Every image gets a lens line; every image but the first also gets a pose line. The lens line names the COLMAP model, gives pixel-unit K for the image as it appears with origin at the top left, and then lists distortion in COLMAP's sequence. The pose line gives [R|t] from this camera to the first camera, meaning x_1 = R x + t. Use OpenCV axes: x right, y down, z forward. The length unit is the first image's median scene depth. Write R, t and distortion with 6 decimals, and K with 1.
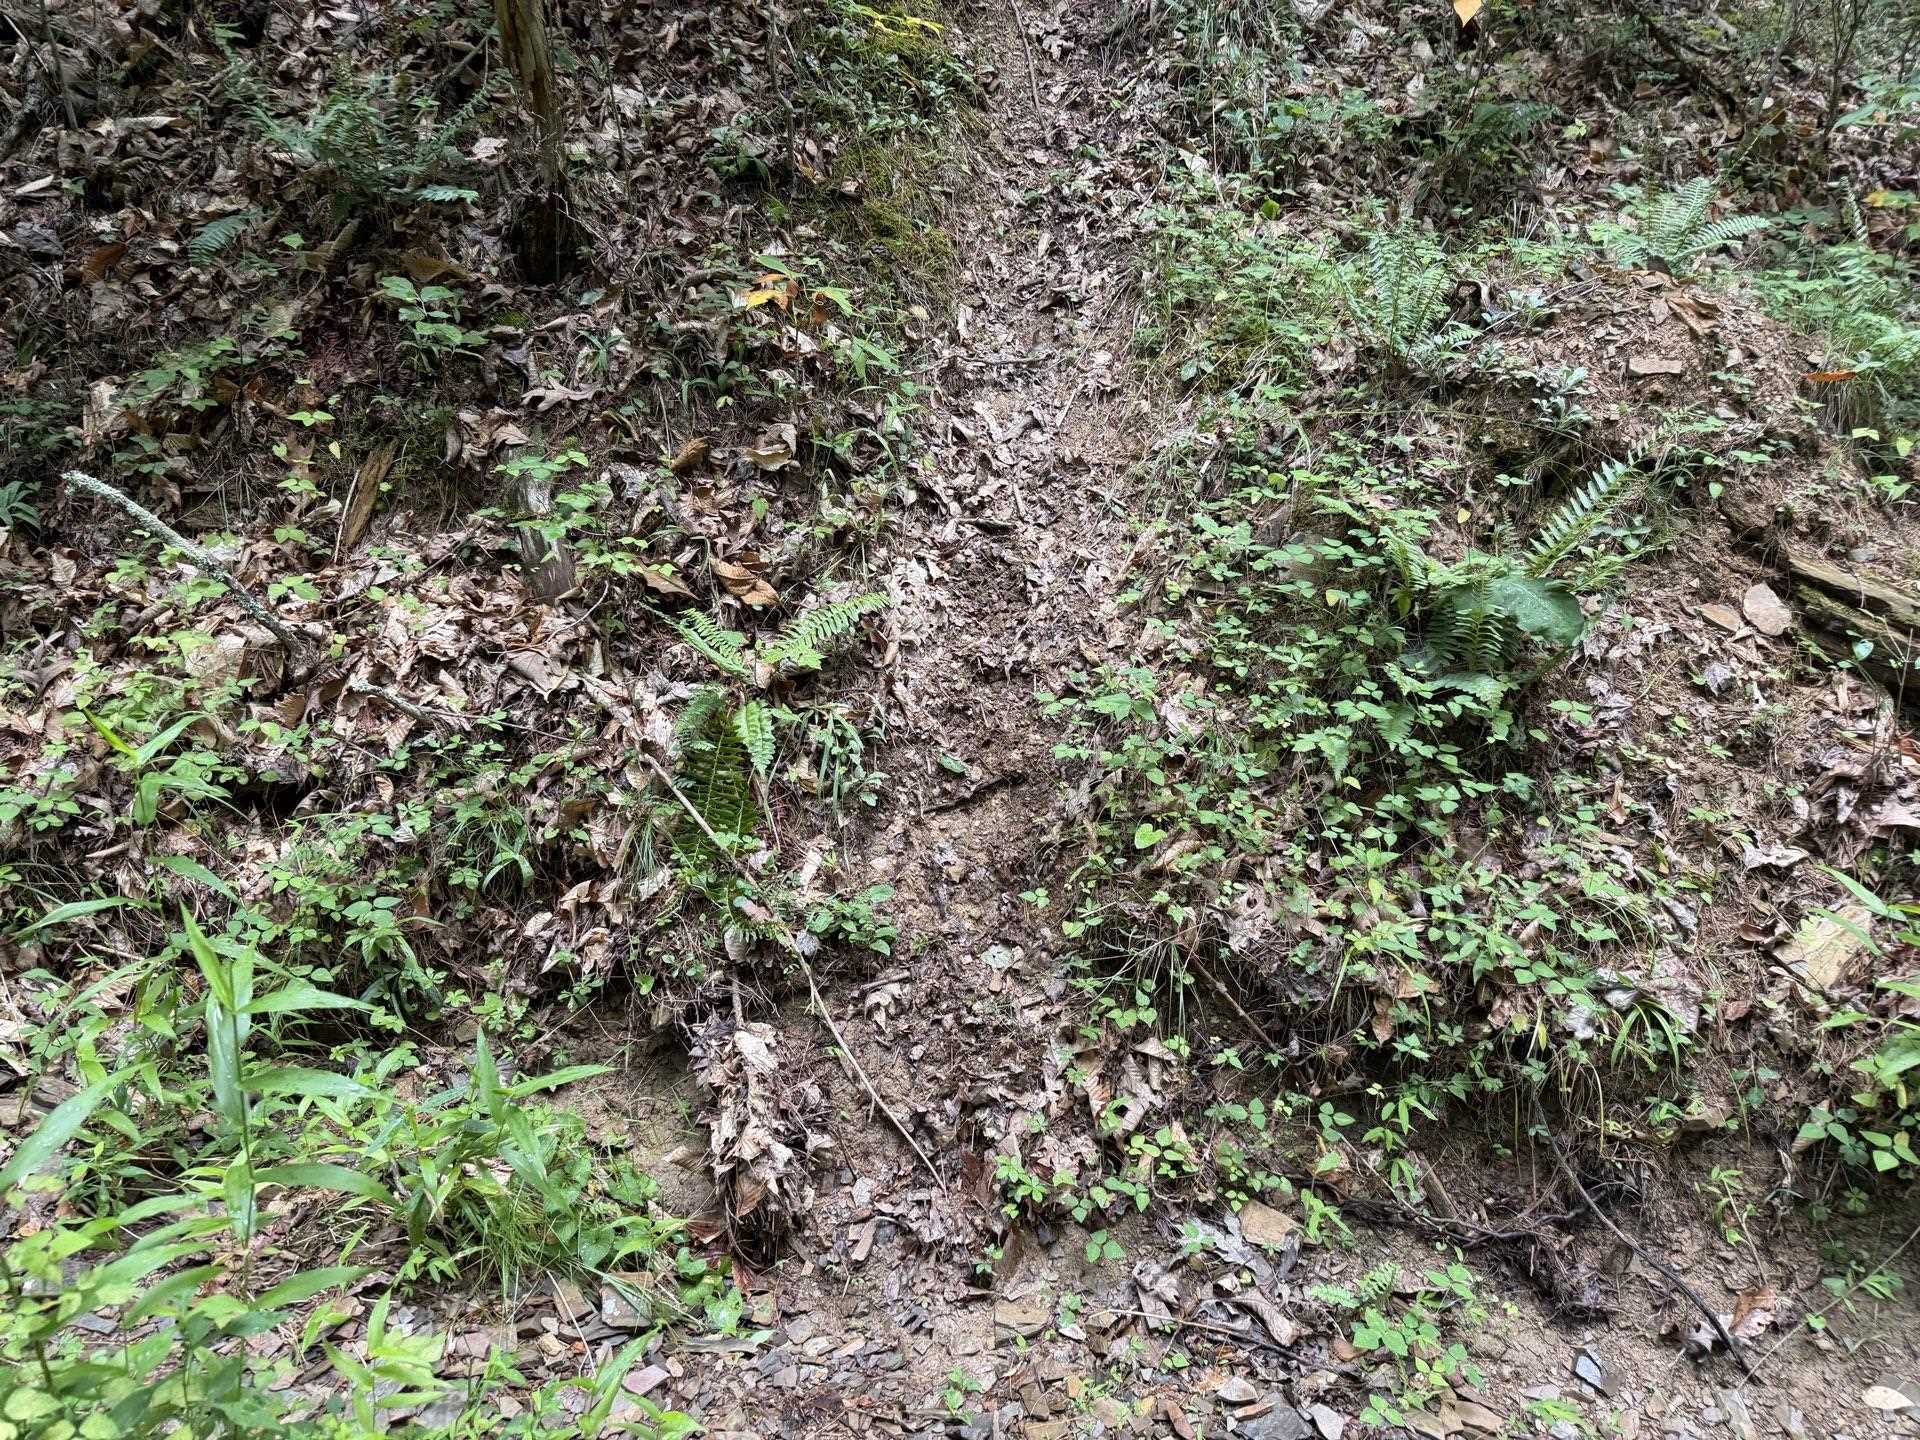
lens RADIAL K [[1333.9, 0, 952.9], [0, 1333.9, 714.0], [0, 0, 1]] dist [0.019946, -0.032653]
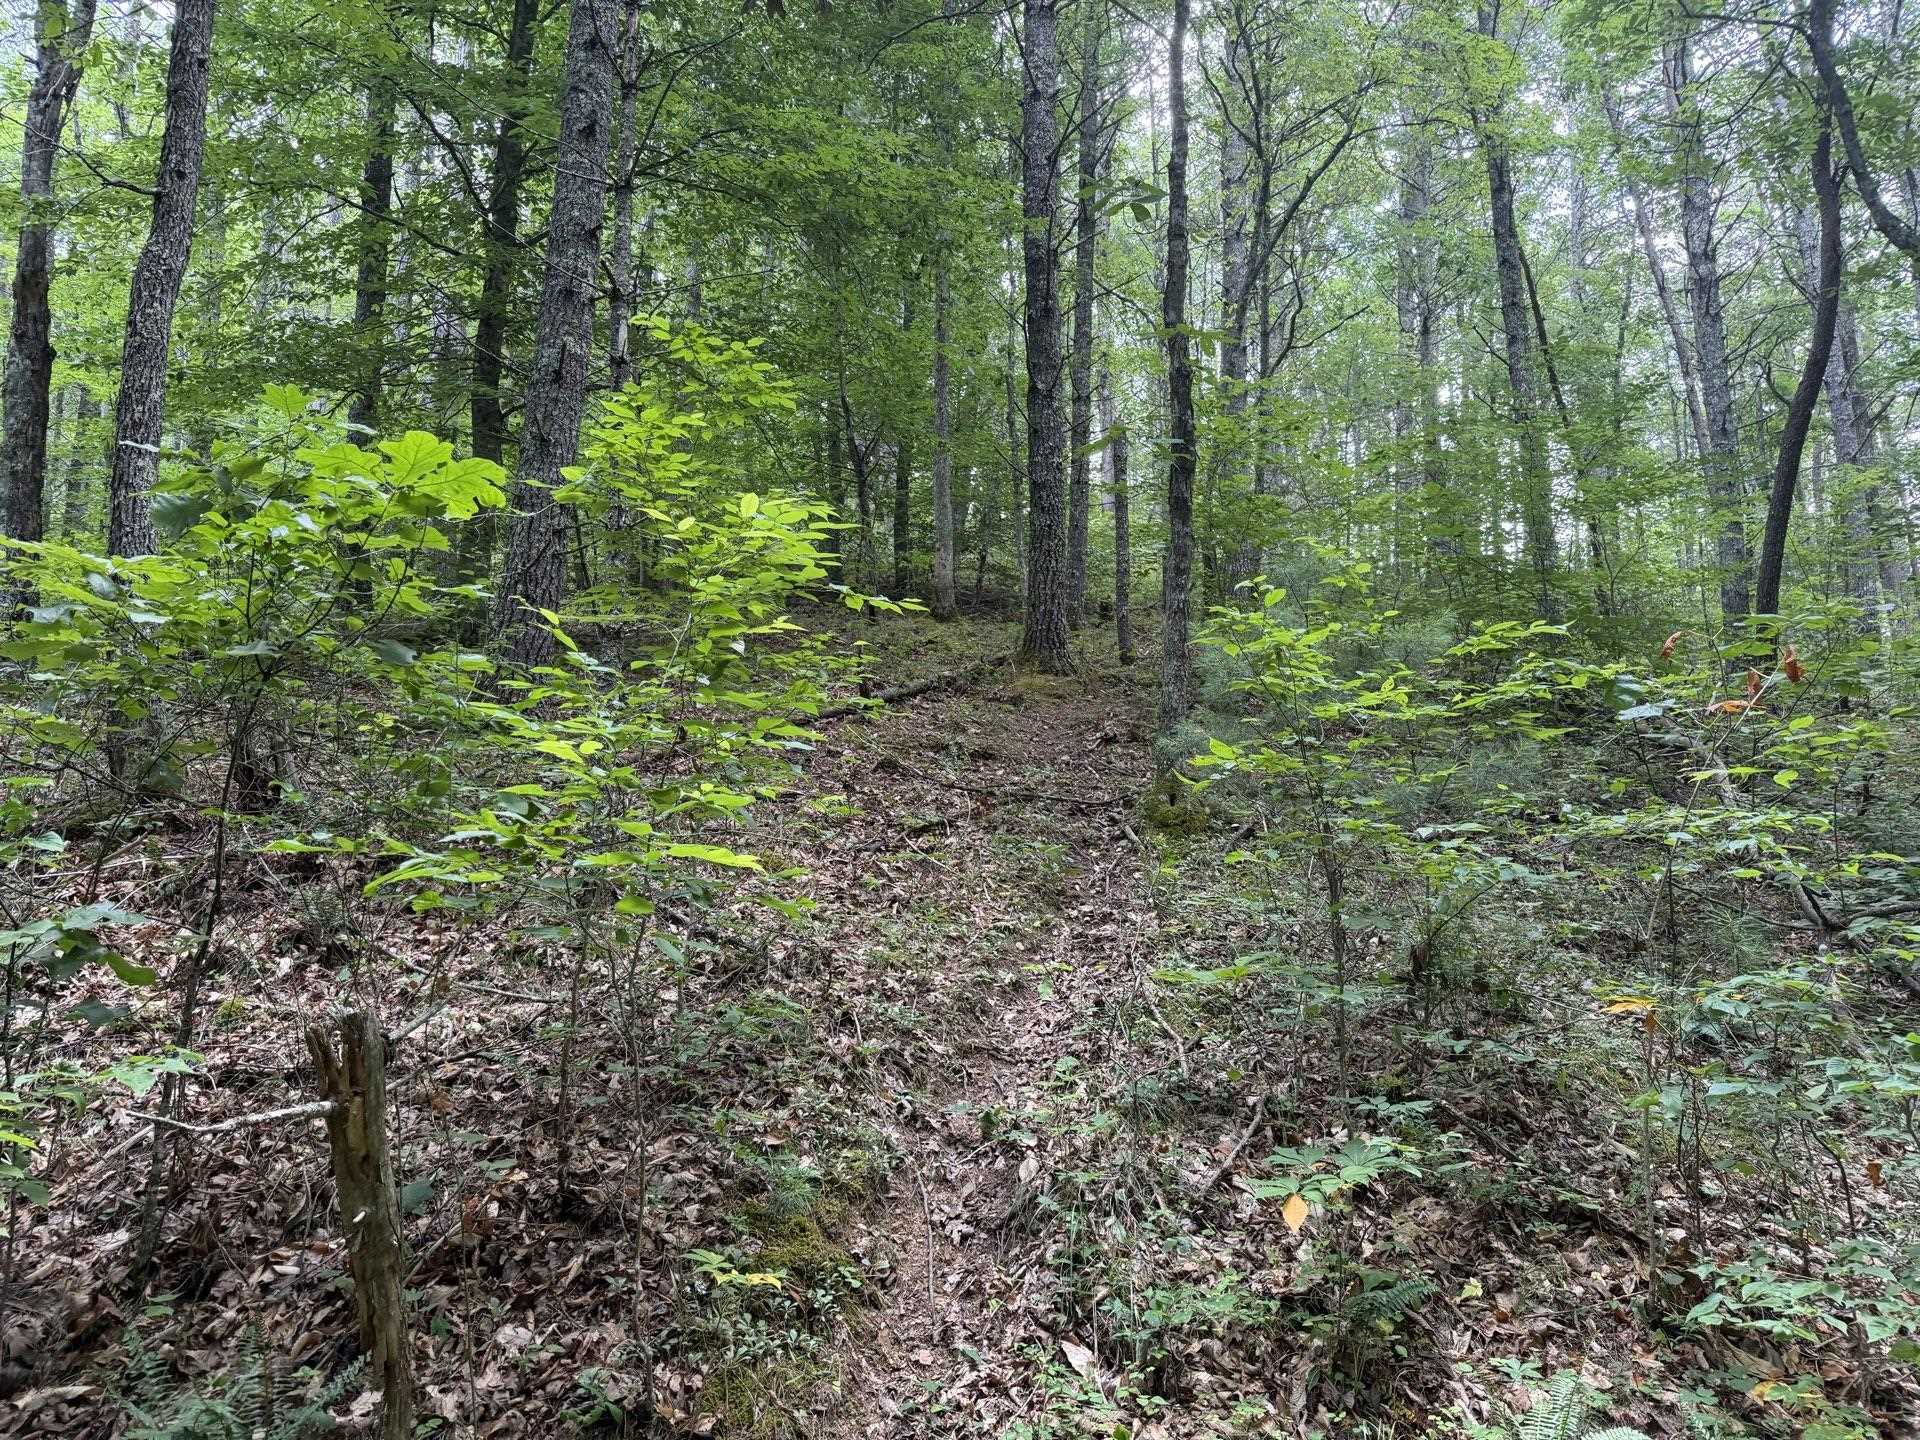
lens RADIAL K [[1333.9, 0, 959.9], [0, 1333.9, 715.1], [0, 0, 1]] dist [0.019946, -0.032653]
pose [[0.995173, -0.071773, -0.066926, 0.193678], [0.010813, 0.758025, -0.652136, -0.120000], [0.097537, 0.648265, 0.755142, -0.088395]]
